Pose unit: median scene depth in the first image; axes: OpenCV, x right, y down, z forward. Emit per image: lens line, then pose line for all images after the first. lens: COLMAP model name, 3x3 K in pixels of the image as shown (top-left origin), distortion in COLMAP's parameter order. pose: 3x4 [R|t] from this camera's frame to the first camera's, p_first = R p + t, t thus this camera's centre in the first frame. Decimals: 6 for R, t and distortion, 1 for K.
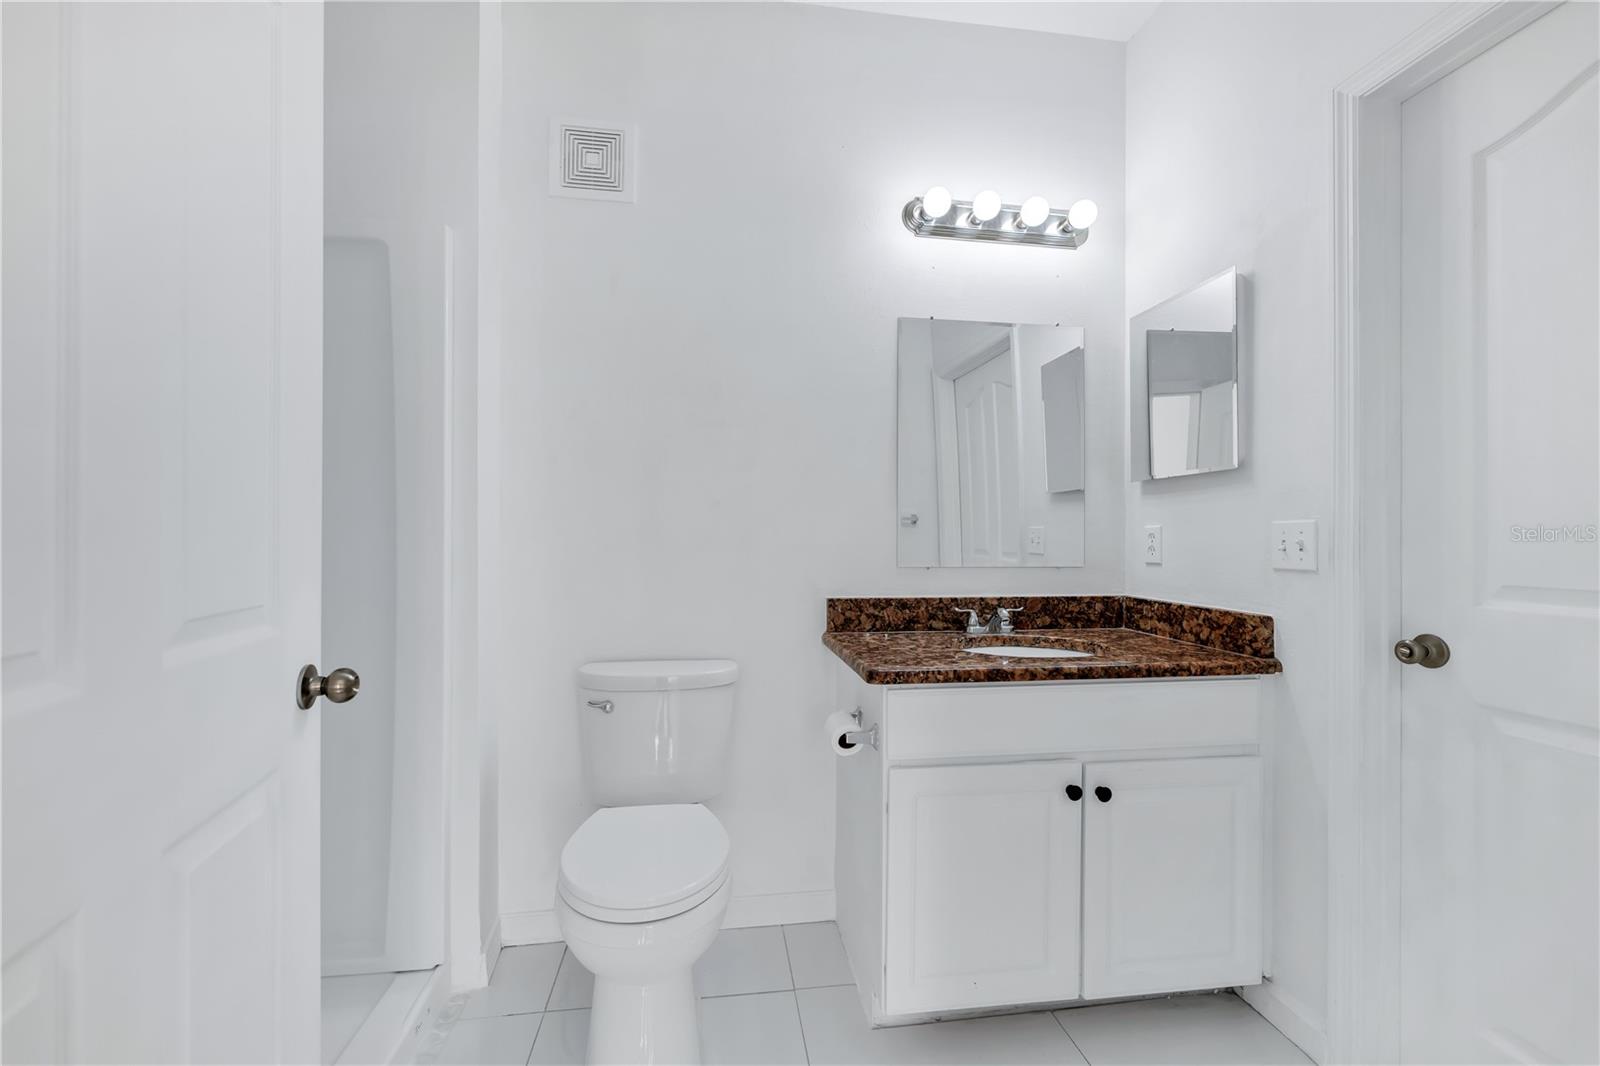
lens RADIAL K [[655.5, 0, 797.5], [0, 655.5, 537.3], [0, 0, 1]] dist [0.000069, 0.000009]
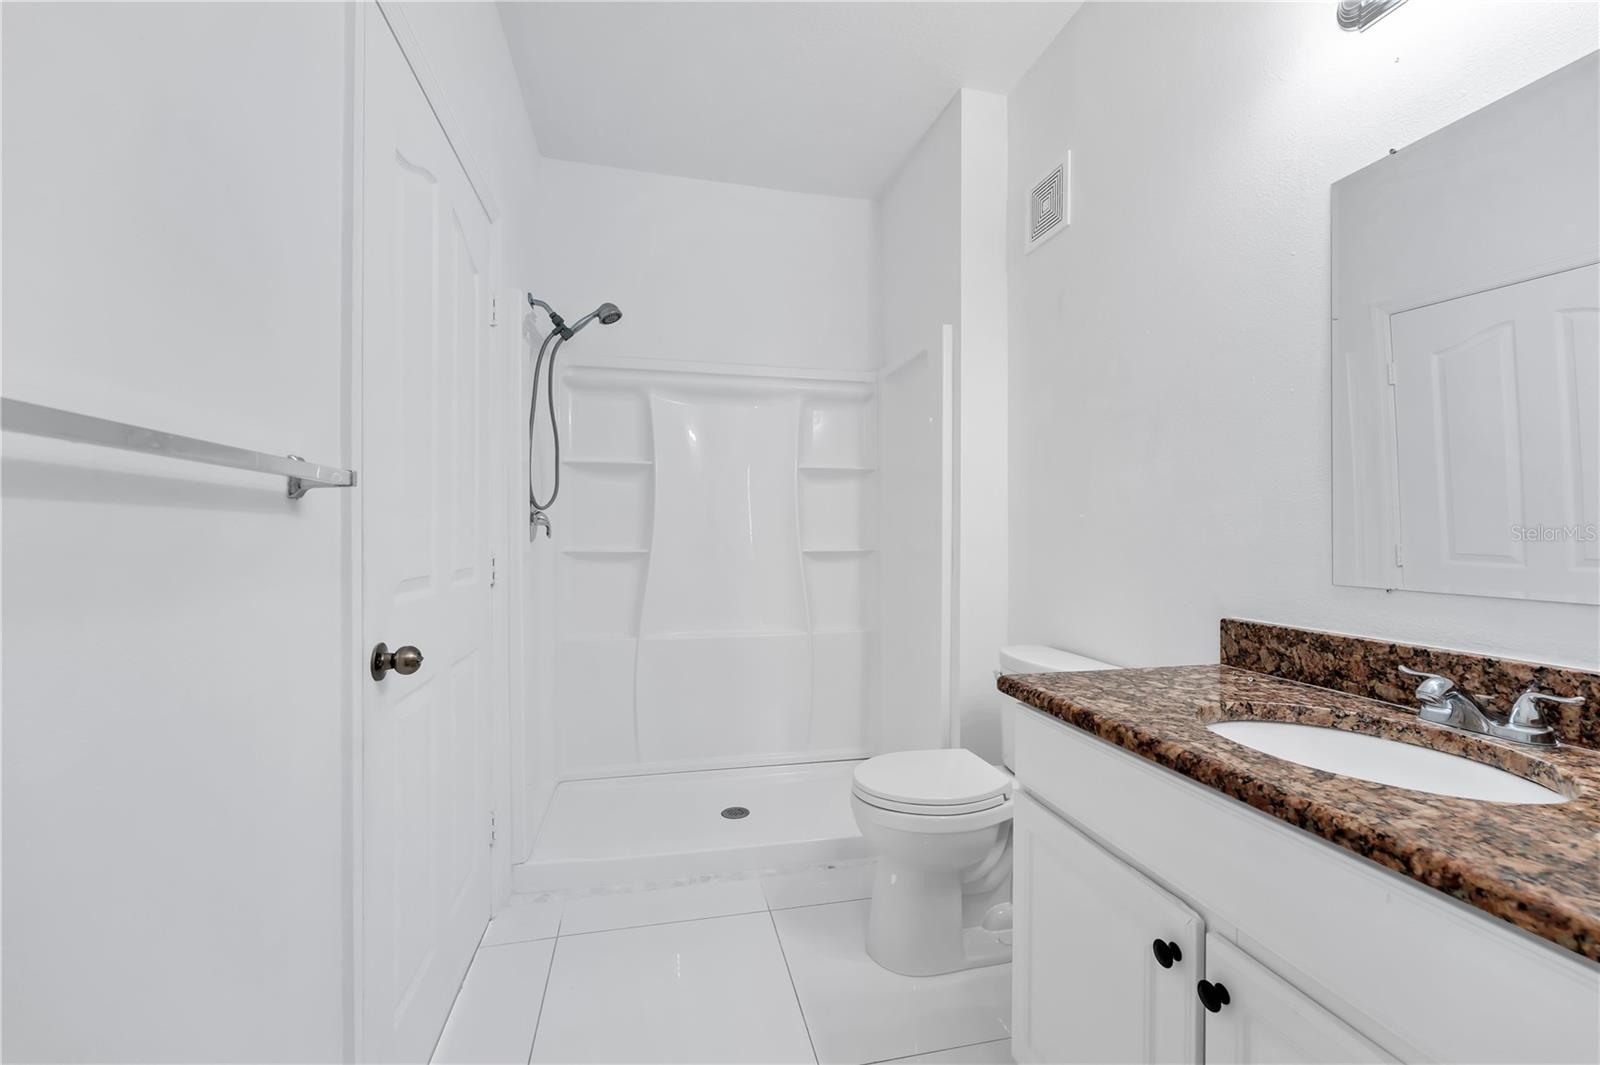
lens RADIAL K [[655.5, 0, 797.5], [0, 655.5, 536.8], [0, 0, 1]] dist [0.000069, 0.000009]
pose [[0.080776, 0.000896, -0.996732, 0.750138], [-0.003136, 0.999995, 0.000645, 0.001533], [0.996727, 0.003074, 0.080778, 0.454061]]
